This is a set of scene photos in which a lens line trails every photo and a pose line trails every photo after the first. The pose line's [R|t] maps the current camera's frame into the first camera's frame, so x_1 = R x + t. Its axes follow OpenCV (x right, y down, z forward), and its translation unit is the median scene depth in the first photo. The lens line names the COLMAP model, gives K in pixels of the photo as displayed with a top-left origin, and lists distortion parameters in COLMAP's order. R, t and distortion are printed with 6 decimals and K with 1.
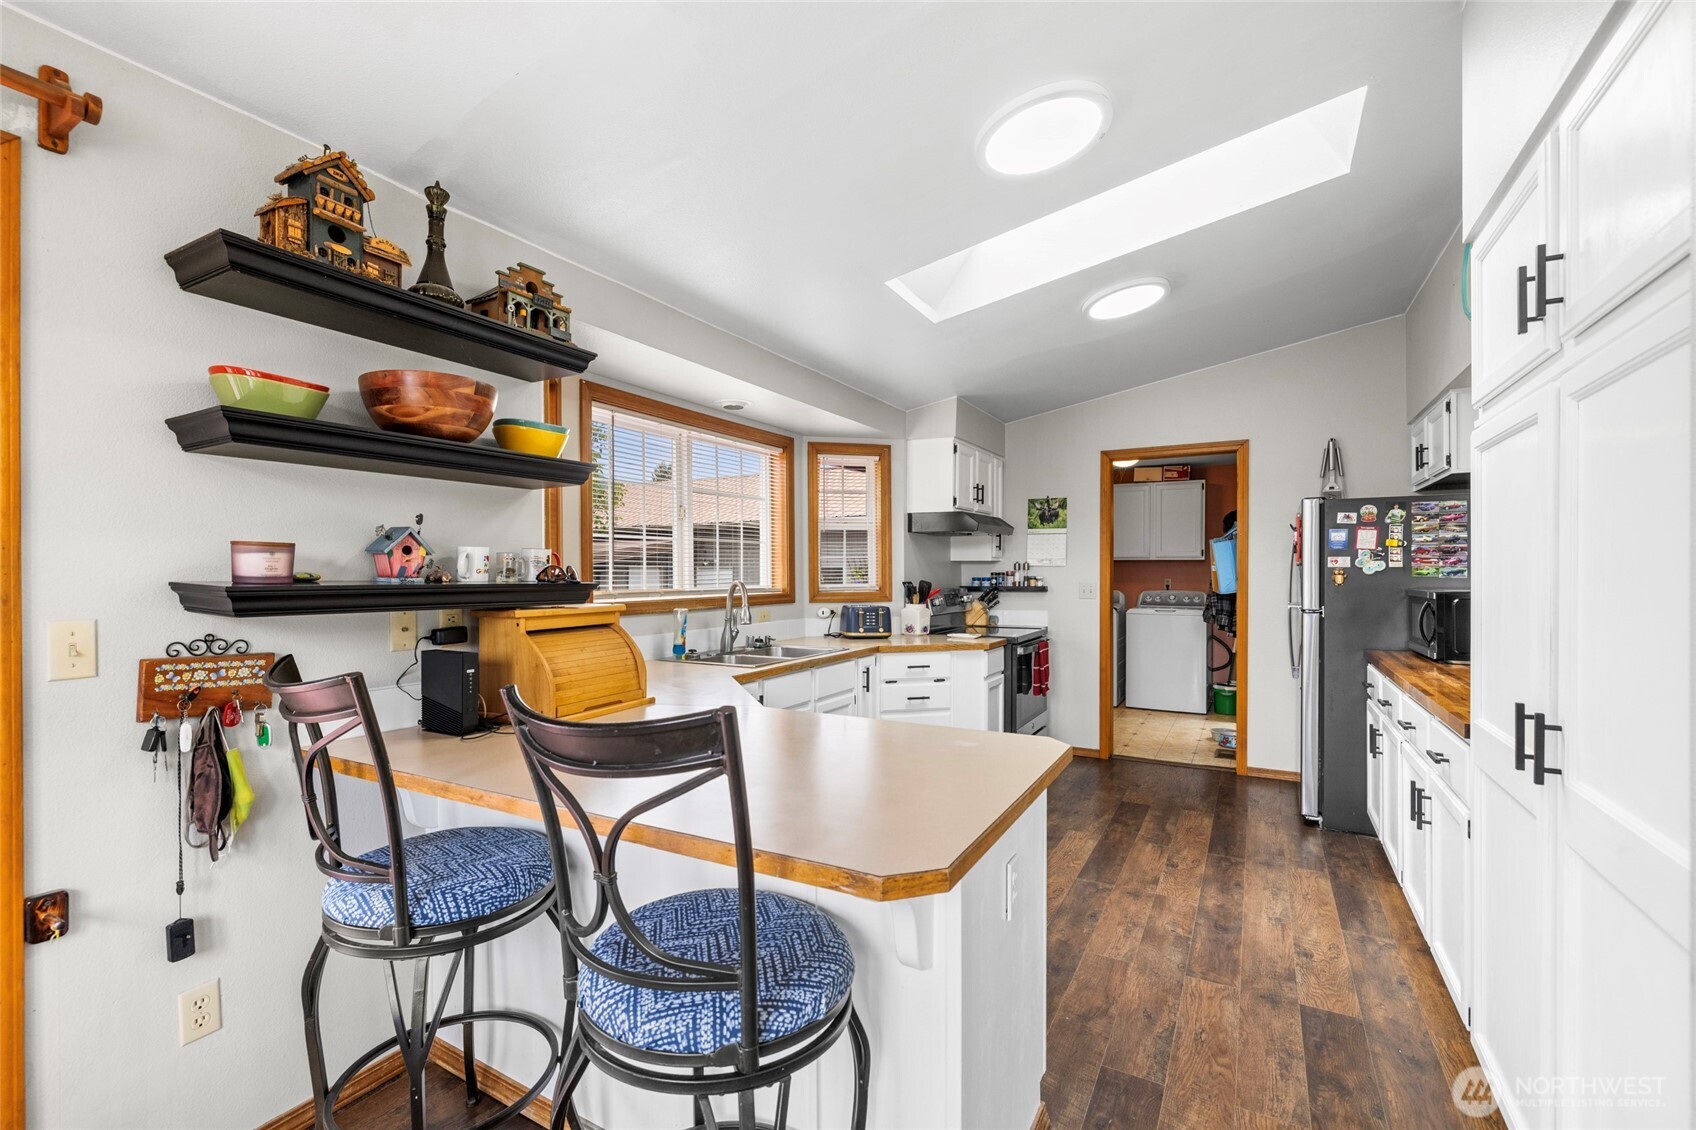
lens RADIAL K [[734.5, 0, 836.1], [0, 734.5, 573.4], [0, 0, 1]] dist [-0.004049, 0.001904]
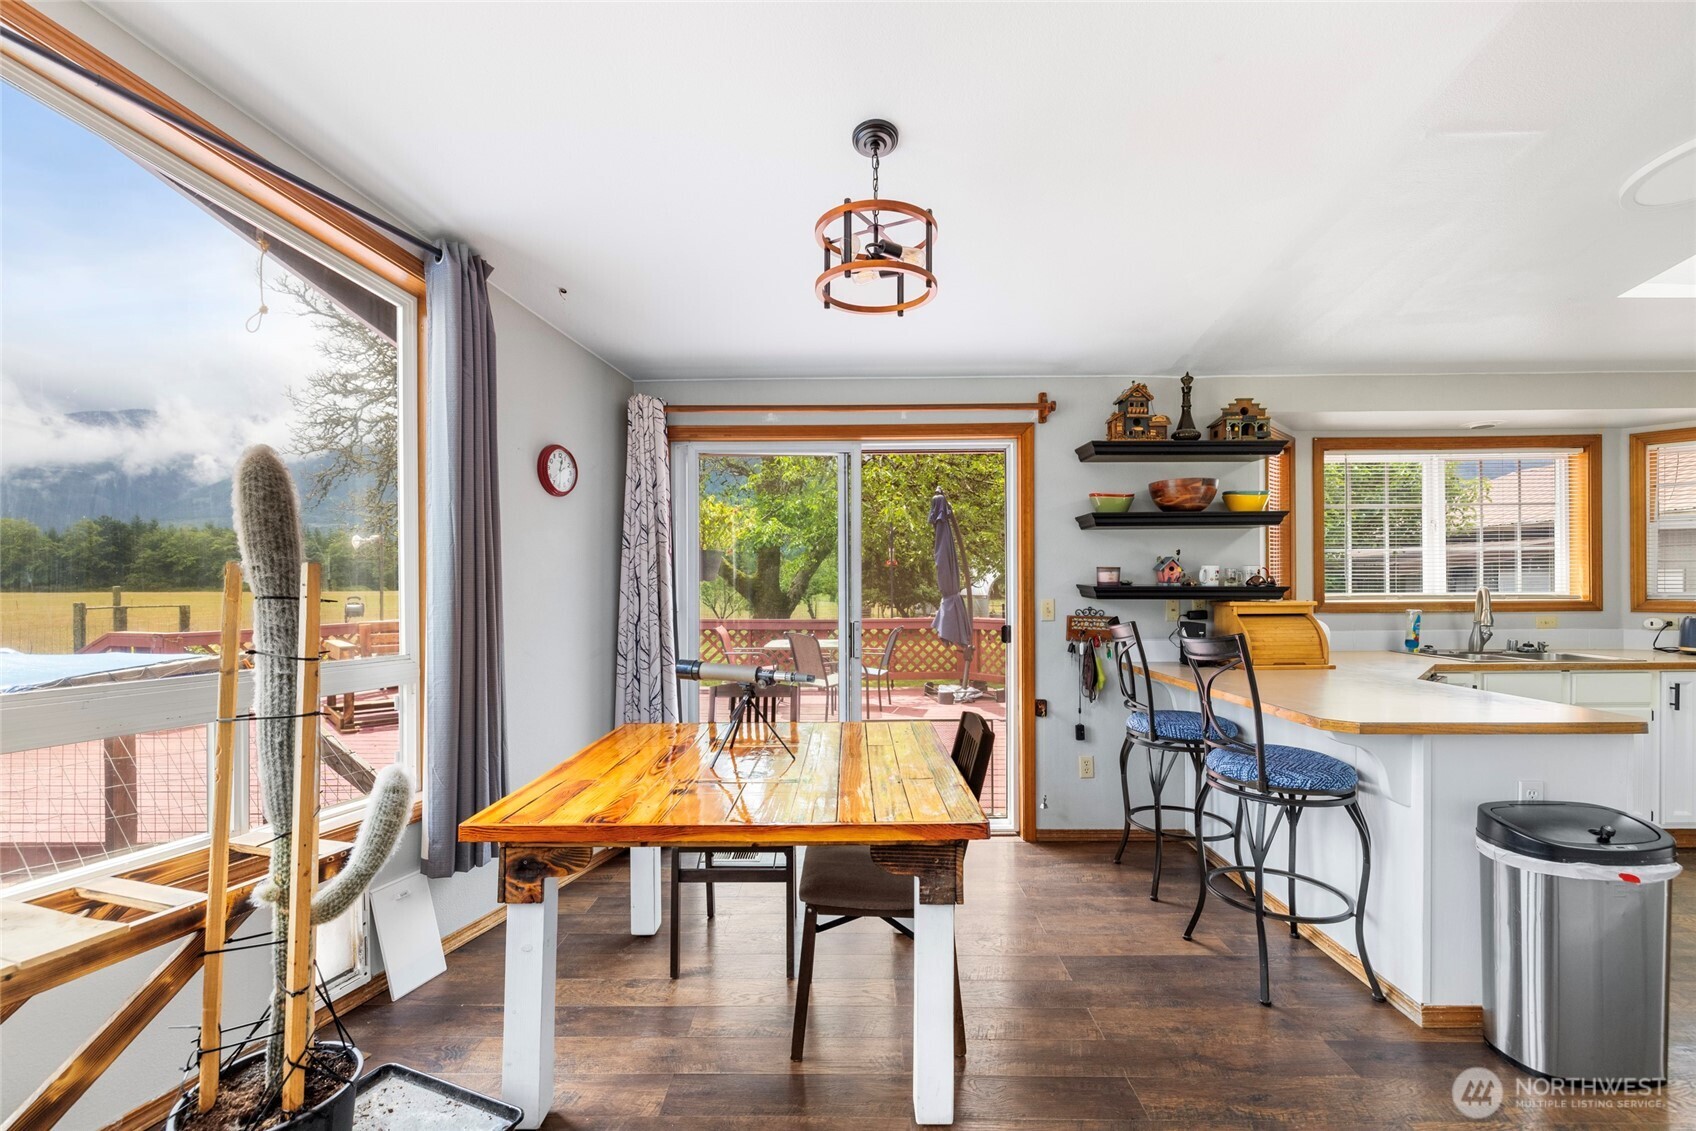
lens RADIAL K [[734.5, 0, 841.1], [0, 734.5, 586.2], [0, 0, 1]] dist [-0.004049, 0.001904]
pose [[0.487450, 0.006320, -0.873128, 0.335573], [0.002109, 0.999962, 0.008416, -0.001656], [0.873149, -0.005943, 0.487418, -0.348558]]
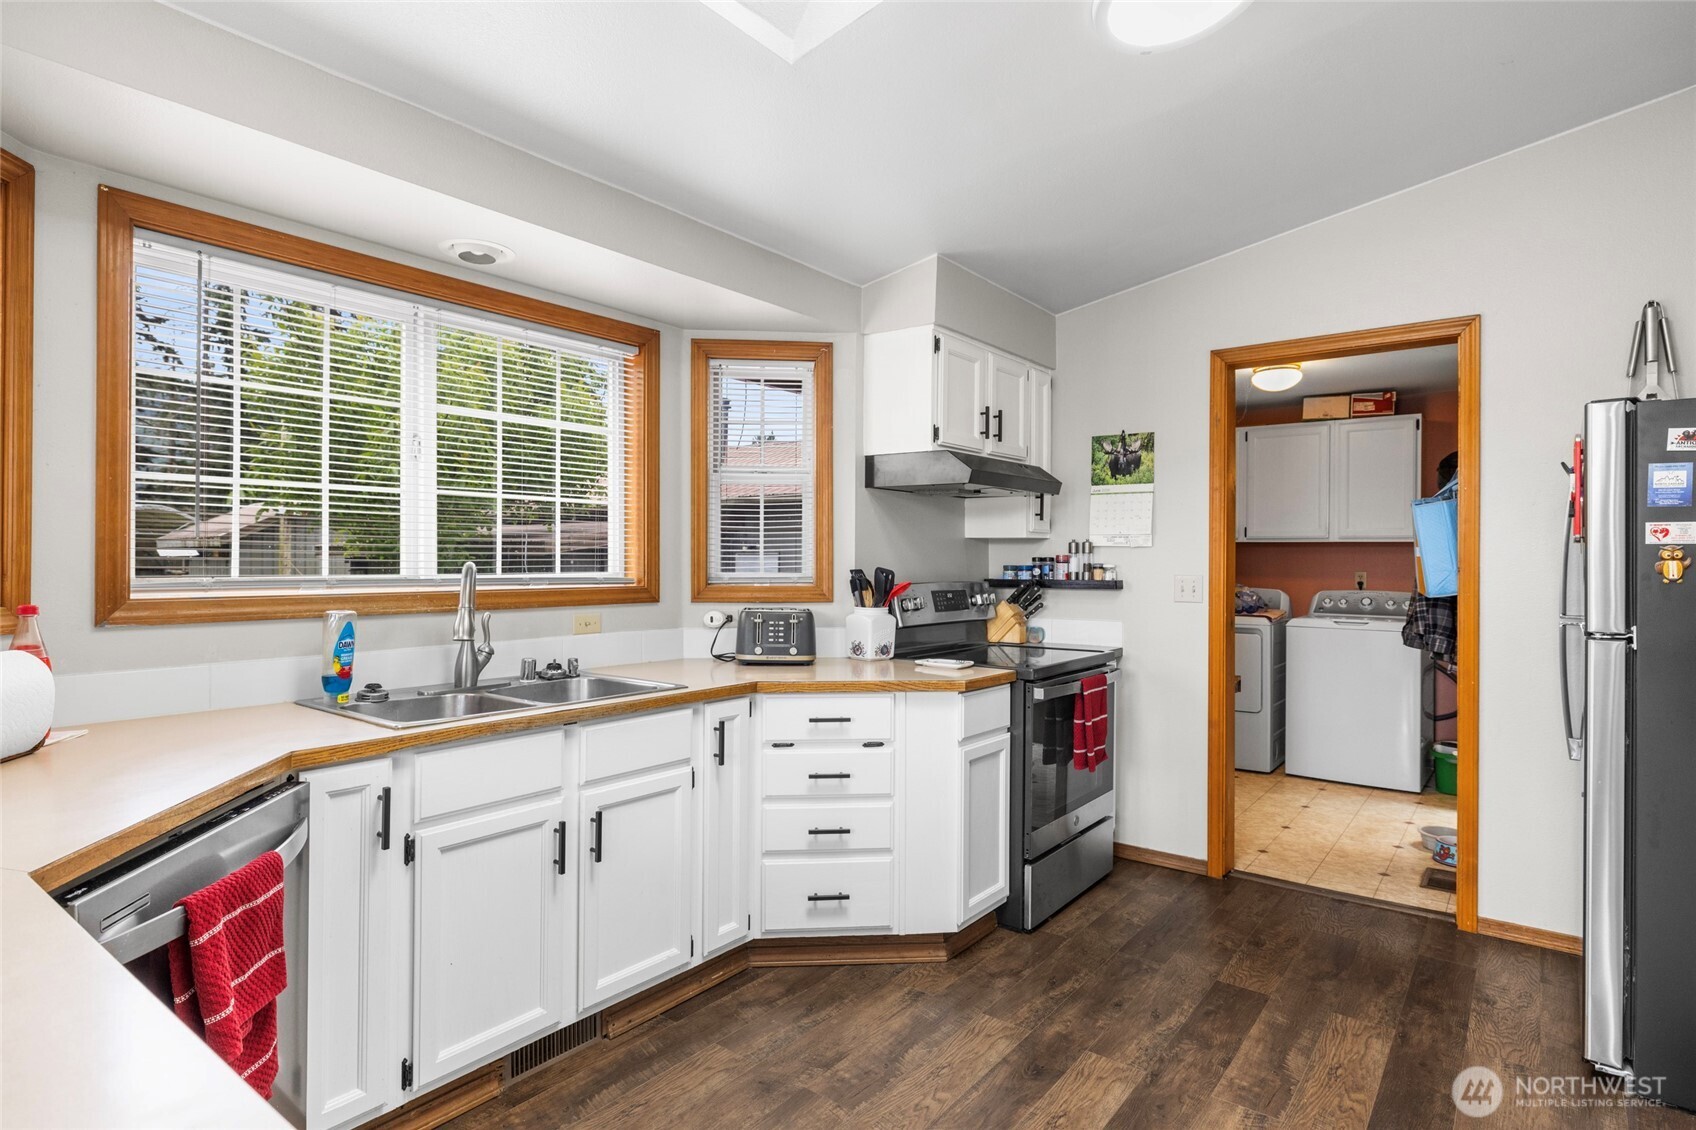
lens RADIAL K [[884.3, 0, 844.4], [0, 884.3, 553.5], [0, 0, 1]] dist [-0.008307, 0.001754]
pose [[0.989771, 0.006690, -0.142511, 0.233614], [-0.008484, 0.999892, -0.011985, 0.008685], [0.142415, 0.013071, 0.989721, 0.355707]]
